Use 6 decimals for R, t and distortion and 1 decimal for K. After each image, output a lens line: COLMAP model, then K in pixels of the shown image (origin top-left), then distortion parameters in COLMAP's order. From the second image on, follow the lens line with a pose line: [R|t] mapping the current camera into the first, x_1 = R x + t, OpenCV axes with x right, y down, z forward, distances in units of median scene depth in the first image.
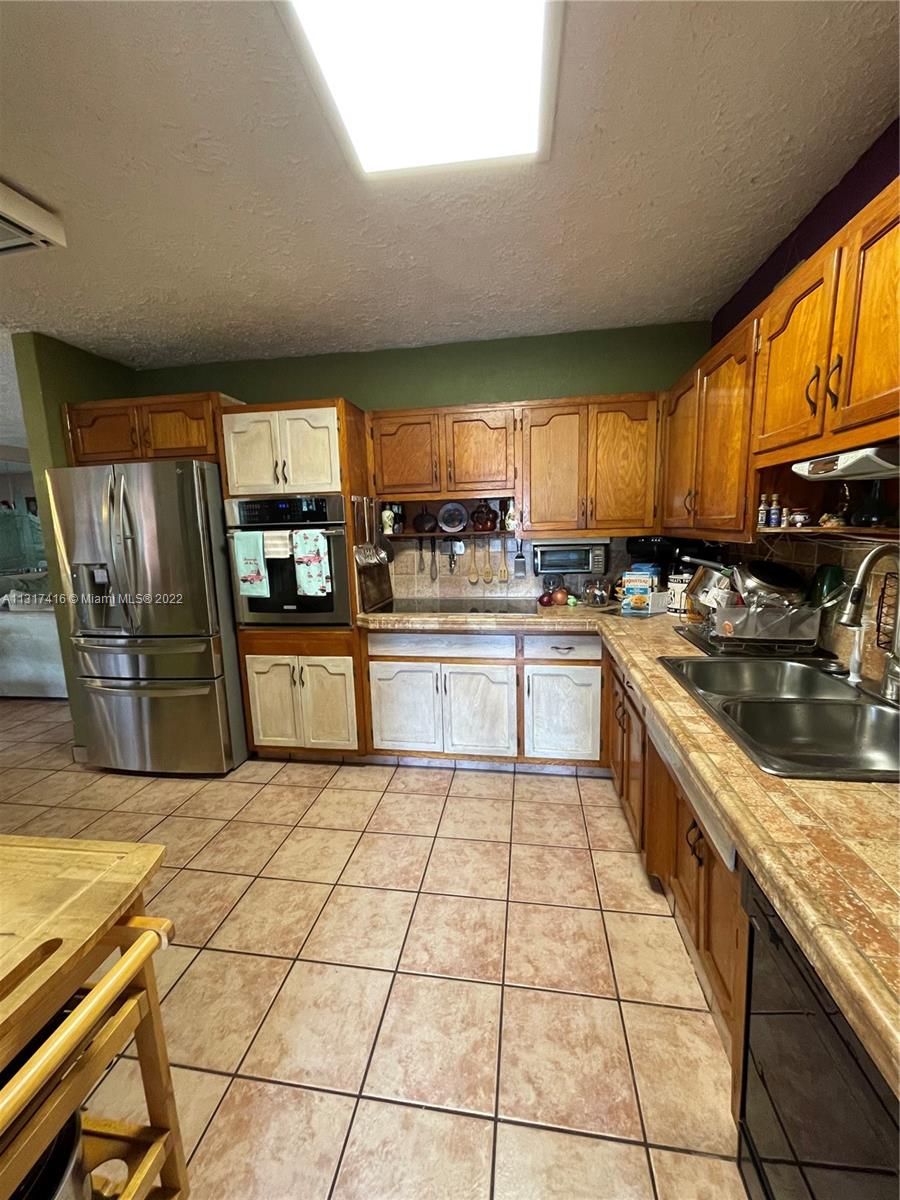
lens RADIAL K [[480.7, 0, 447.0], [0, 480.7, 599.4], [0, 0, 1]] dist [-0.010184, 0.001431]
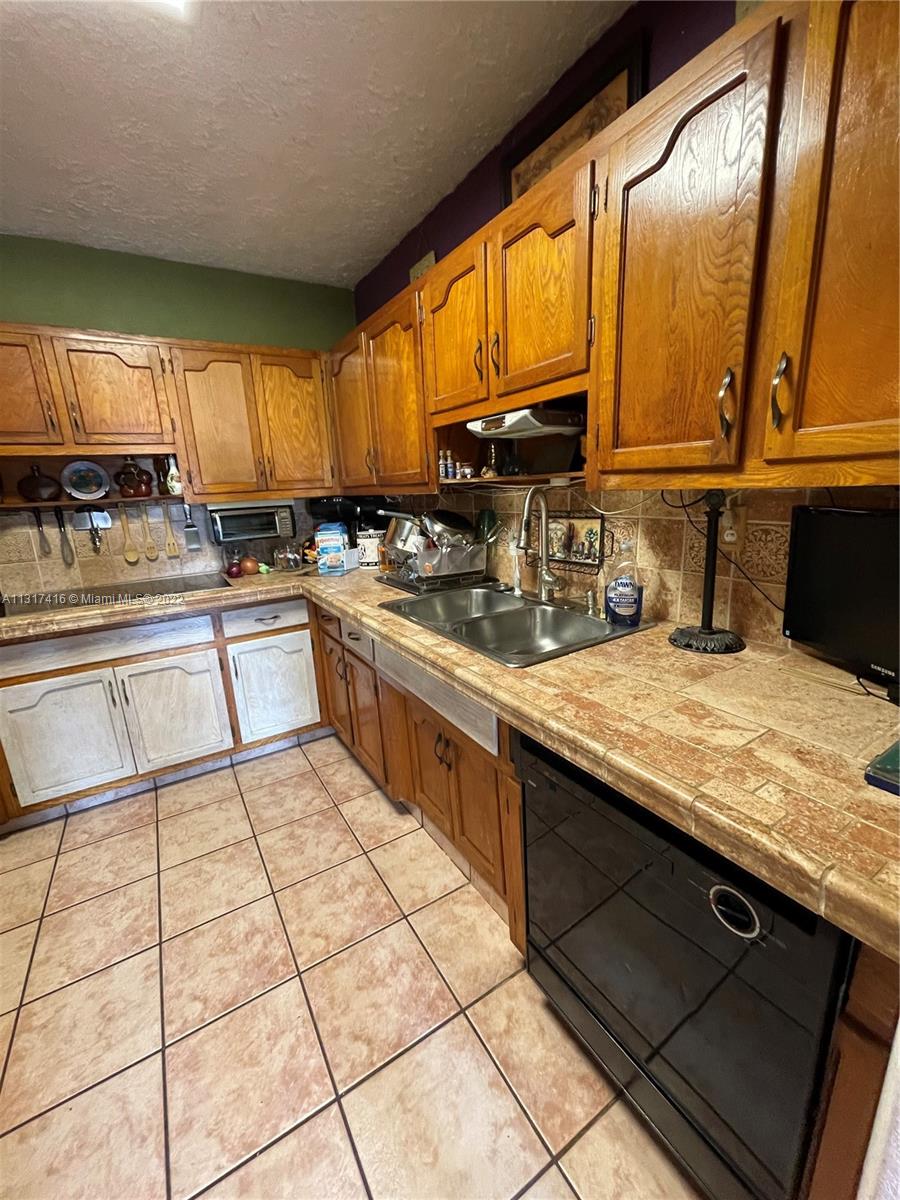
lens RADIAL K [[480.7, 0, 449.7], [0, 480.7, 599.9], [0, 0, 1]] dist [-0.010184, 0.001431]
pose [[0.756041, -0.161766, 0.634219, -0.101867], [0.125064, 0.986828, 0.102618, 0.018836], [-0.642465, 0.001734, 0.766313, 0.069664]]
